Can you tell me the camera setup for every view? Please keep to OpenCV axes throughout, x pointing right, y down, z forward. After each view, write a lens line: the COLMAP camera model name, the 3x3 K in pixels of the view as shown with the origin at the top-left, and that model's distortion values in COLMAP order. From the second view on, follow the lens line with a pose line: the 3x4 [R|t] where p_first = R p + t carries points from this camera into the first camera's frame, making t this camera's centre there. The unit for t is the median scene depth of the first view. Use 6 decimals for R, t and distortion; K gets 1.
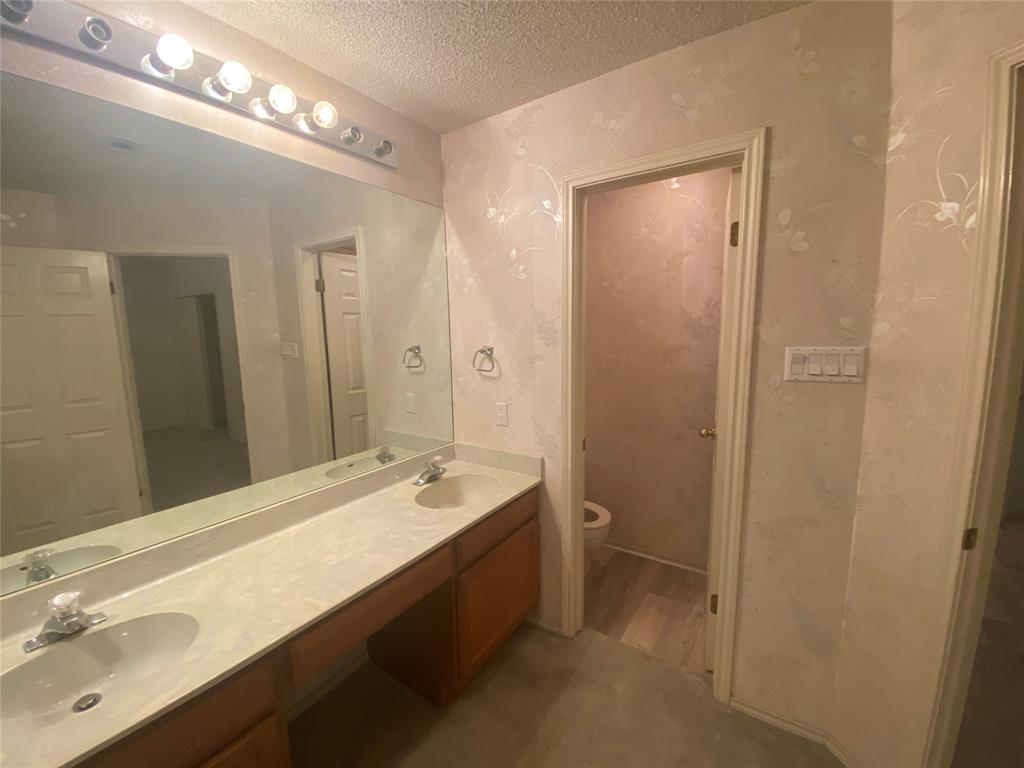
lens RADIAL K [[413.8, 0, 512.0], [0, 413.8, 384.0], [0, 0, 1]] dist [-0.022101, -0.000371]
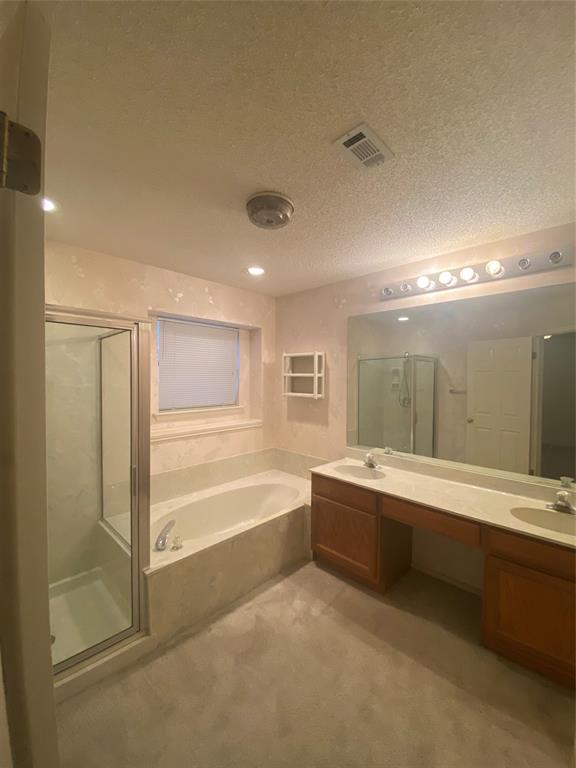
lens RADIAL K [[310.4, 0, 288.0], [0, 310.4, 384.0], [0, 0, 1]] dist [-0.022101, -0.000371]
pose [[-0.185476, 0.041637, -0.981766, 1.076704], [-0.140625, 0.987694, 0.068455, -0.109343], [0.972534, 0.150758, -0.177339, 0.428493]]
